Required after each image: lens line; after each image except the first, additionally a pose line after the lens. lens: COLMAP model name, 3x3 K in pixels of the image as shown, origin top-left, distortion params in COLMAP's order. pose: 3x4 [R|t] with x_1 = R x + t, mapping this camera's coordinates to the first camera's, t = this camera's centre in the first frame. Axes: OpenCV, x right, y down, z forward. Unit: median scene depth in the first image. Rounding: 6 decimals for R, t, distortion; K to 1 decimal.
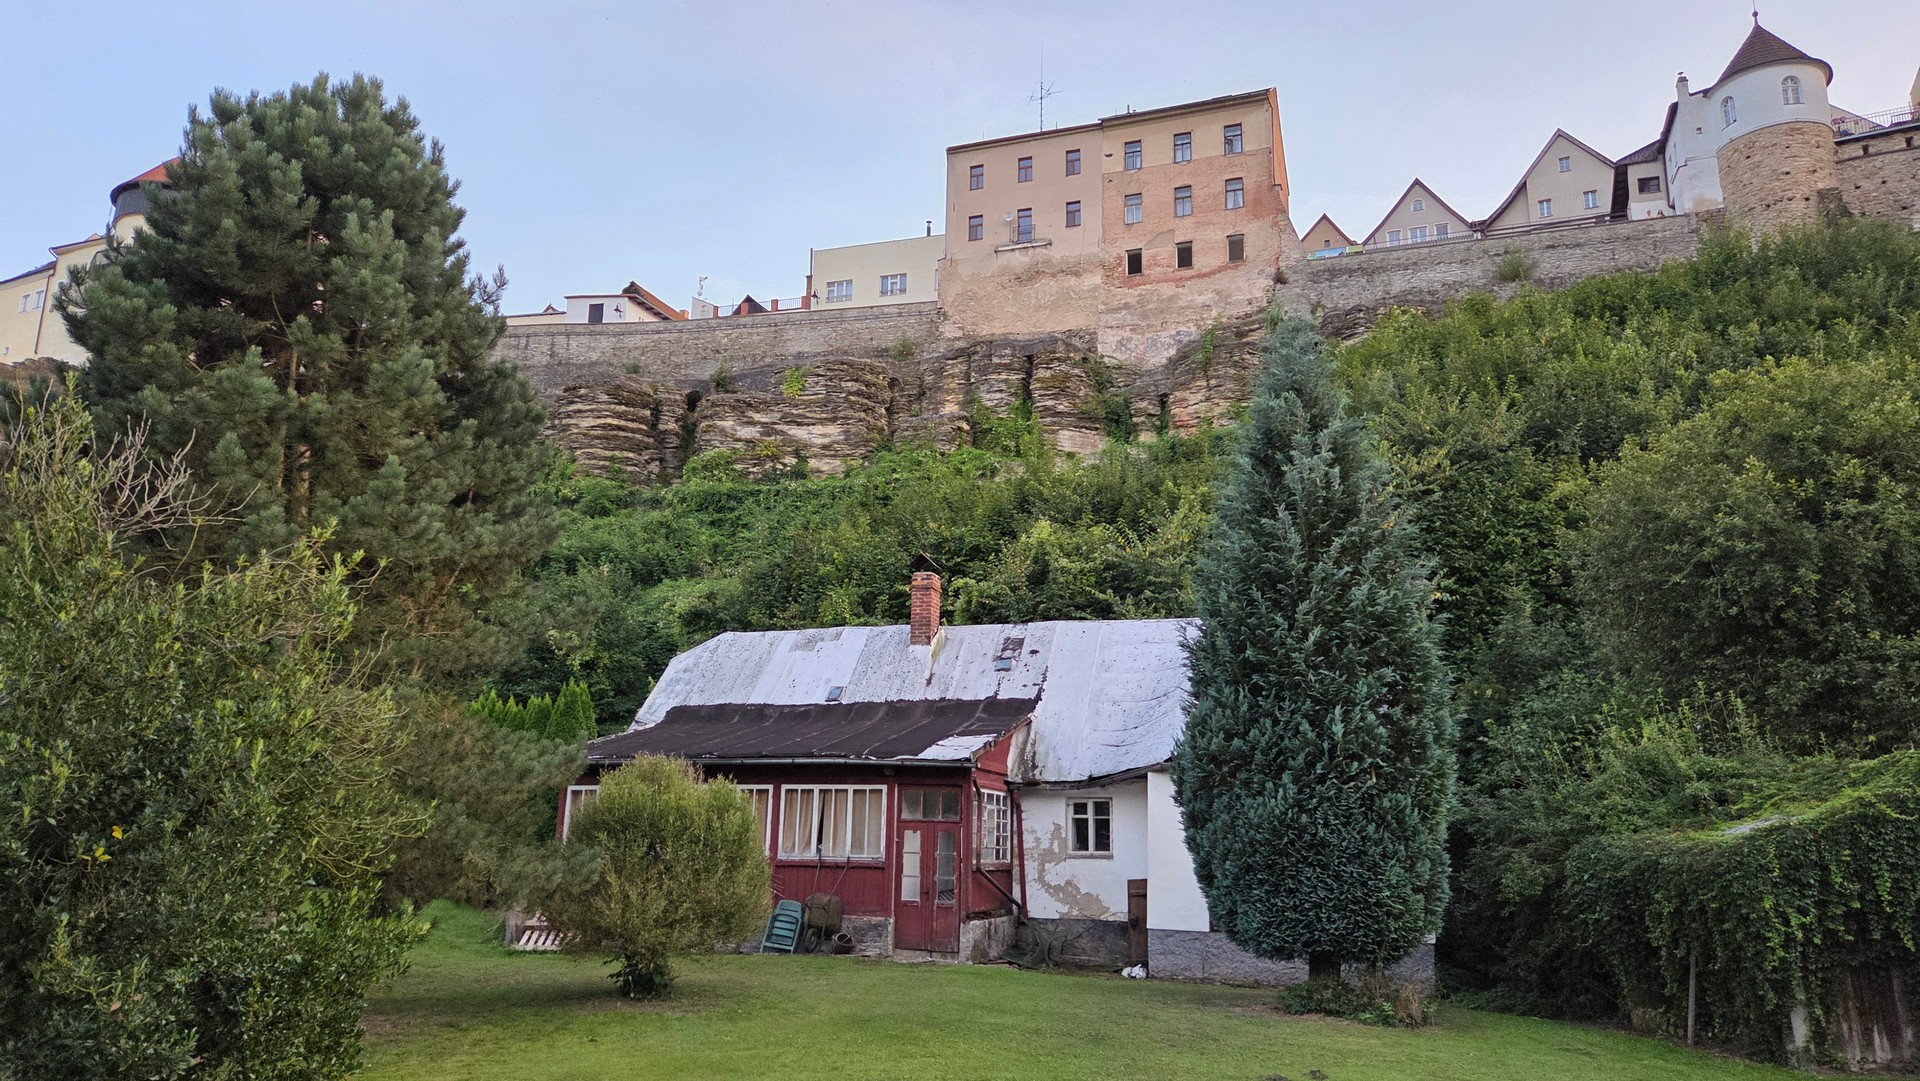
lens RADIAL K [[1308.6, 0, 973.4], [0, 1308.6, 537.6], [0, 0, 1]] dist [0.080519, -0.070112]
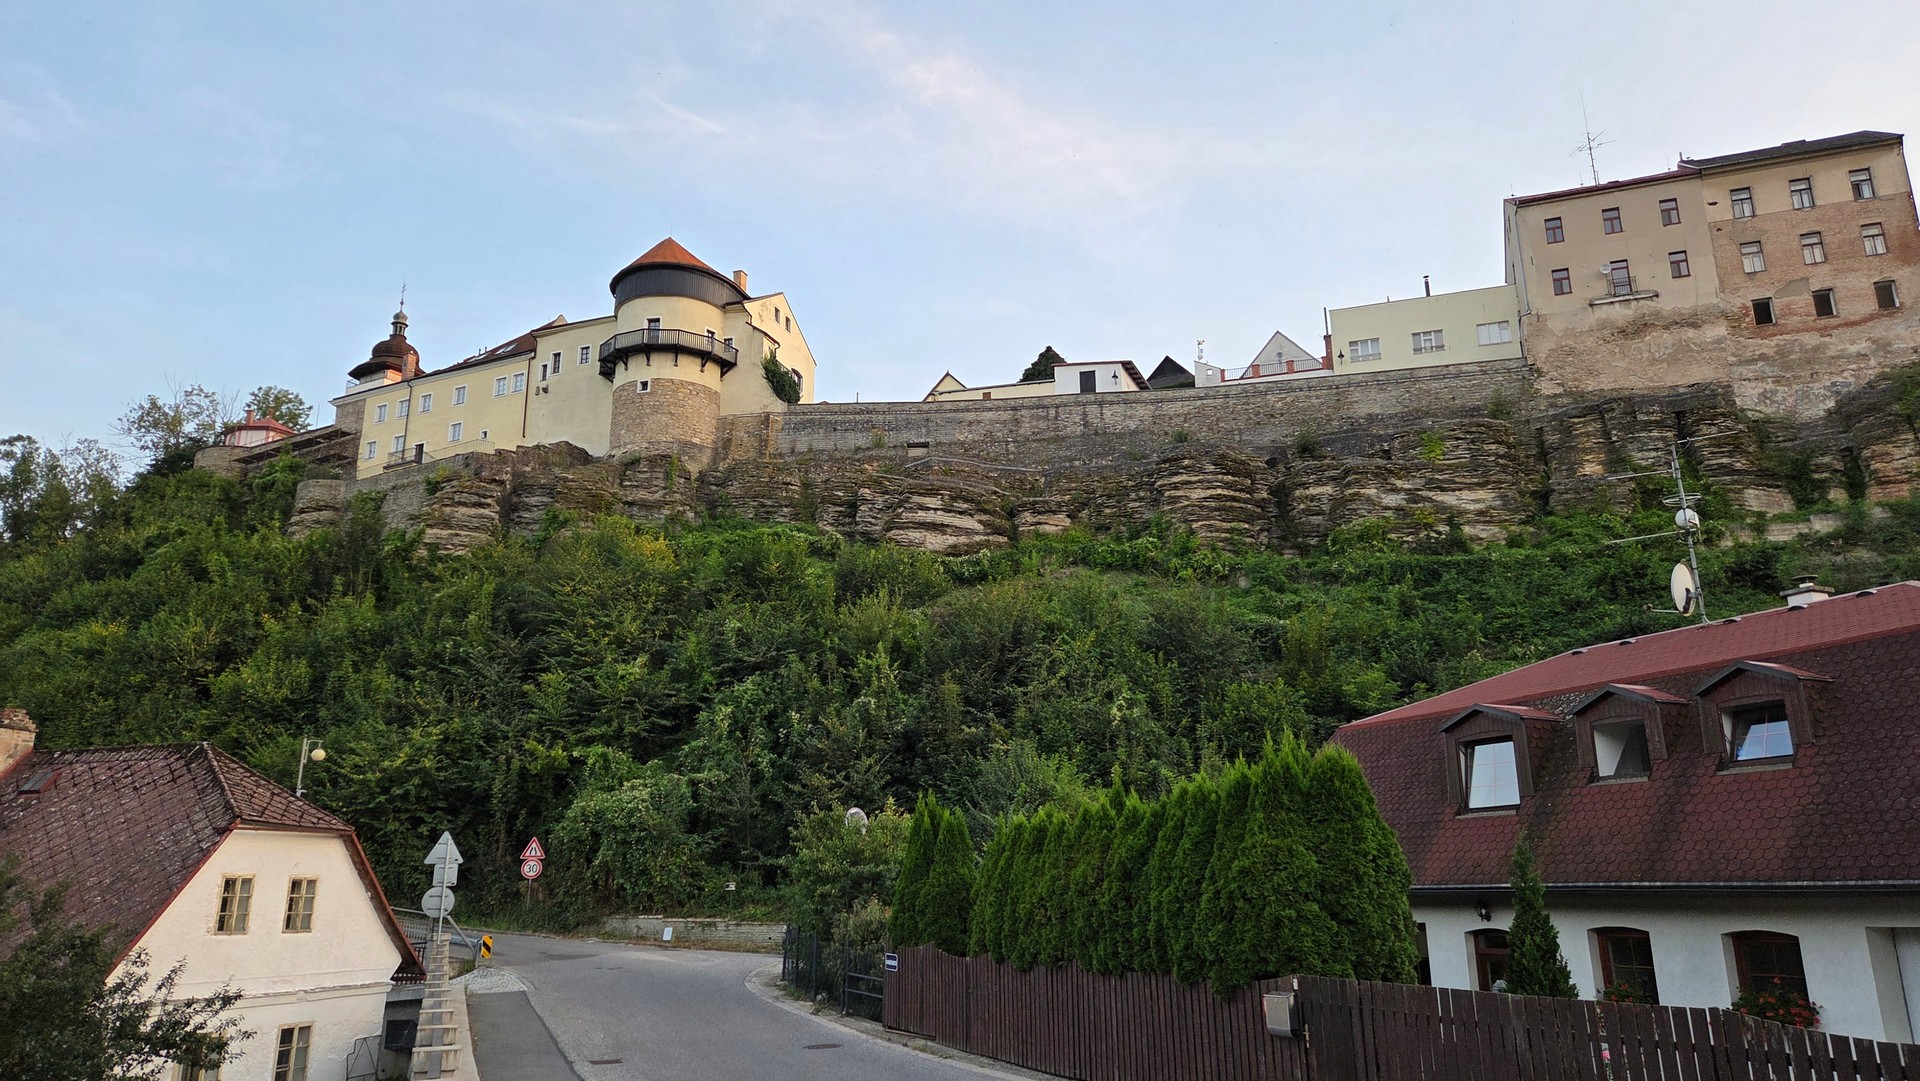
lens RADIAL K [[1308.6, 0, 965.4], [0, 1308.6, 521.0], [0, 0, 1]] dist [0.080519, -0.070112]
pose [[0.999656, -0.026037, 0.003255, -0.471905], [0.026162, 0.998518, -0.047713, -0.025999], [-0.002008, 0.047781, 0.998856, 0.034794]]
